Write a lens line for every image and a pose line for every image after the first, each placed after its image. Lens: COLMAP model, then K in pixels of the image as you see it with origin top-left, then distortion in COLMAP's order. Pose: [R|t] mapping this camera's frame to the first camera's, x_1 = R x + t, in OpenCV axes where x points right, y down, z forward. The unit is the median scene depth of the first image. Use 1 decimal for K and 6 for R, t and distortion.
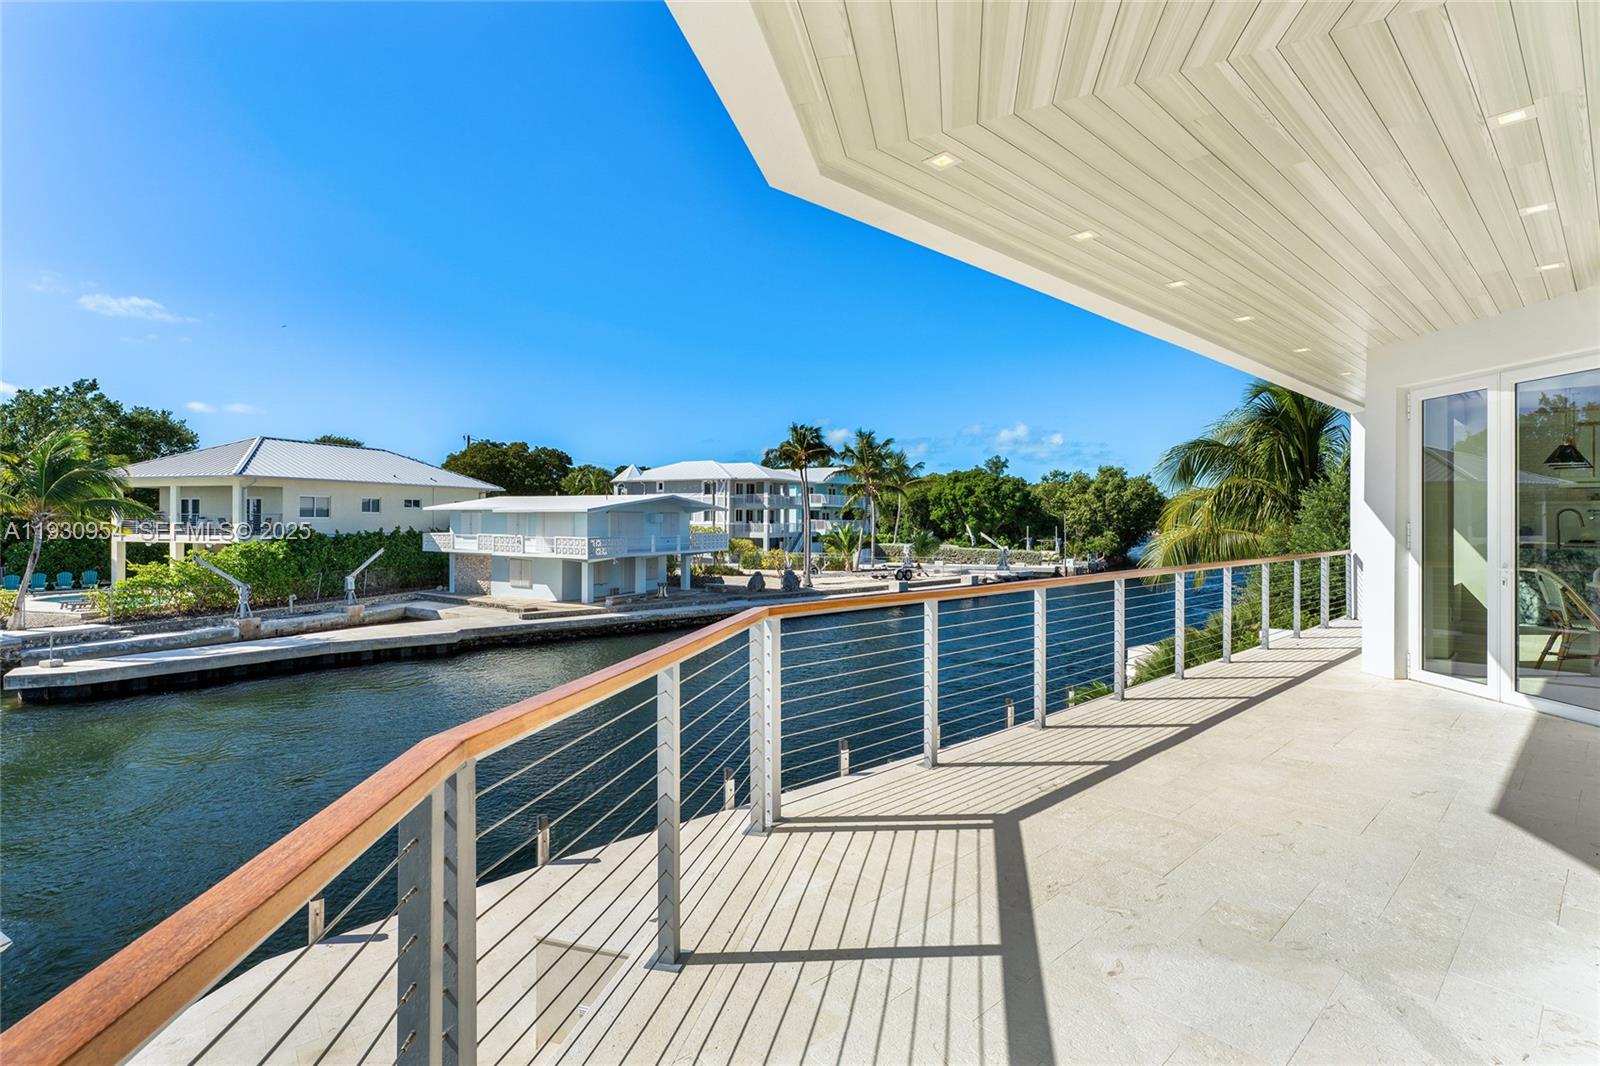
lens RADIAL K [[735.8, 0, 808.0], [0, 735.8, 512.7], [0, 0, 1]] dist [-0.021059, -0.000219]
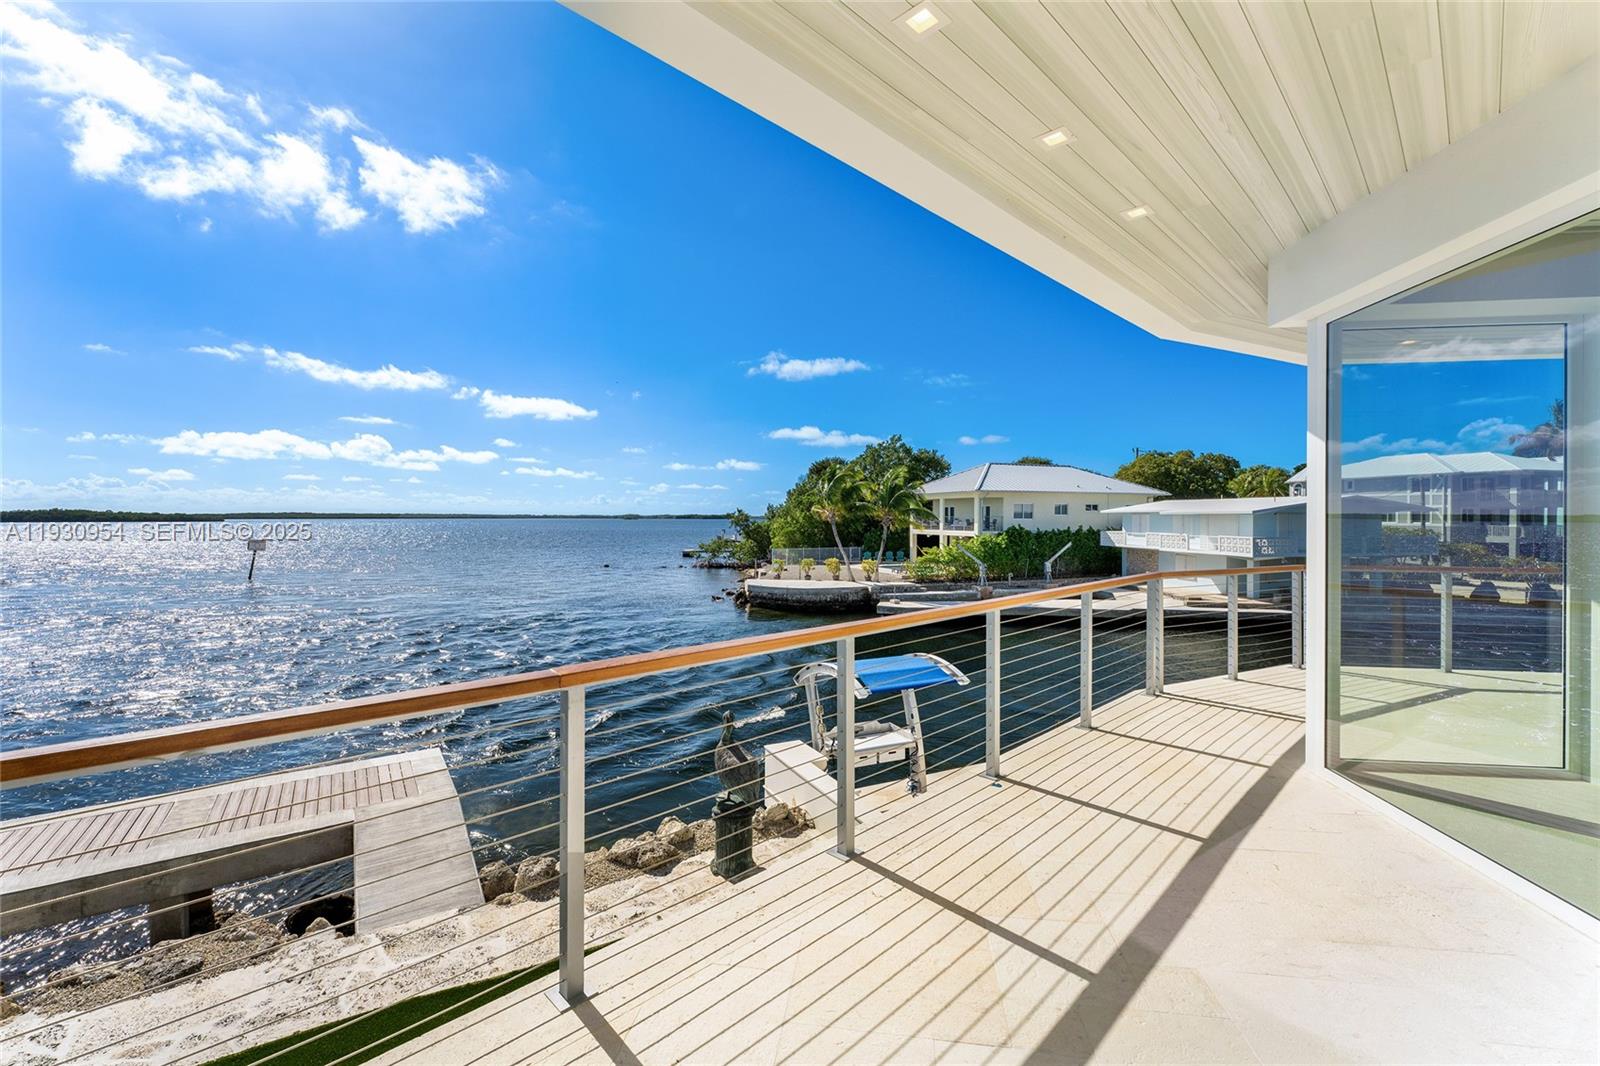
lens RADIAL K [[657.5, 0, 799.0], [0, 657.5, 522.4], [0, 0, 1]] dist [0.012168, 0.000205]
pose [[0.617917, 0.003985, -0.786234, 0.047504], [0.006436, 0.999928, 0.010126, -0.002221], [0.786217, -0.011317, 0.617847, -0.115647]]
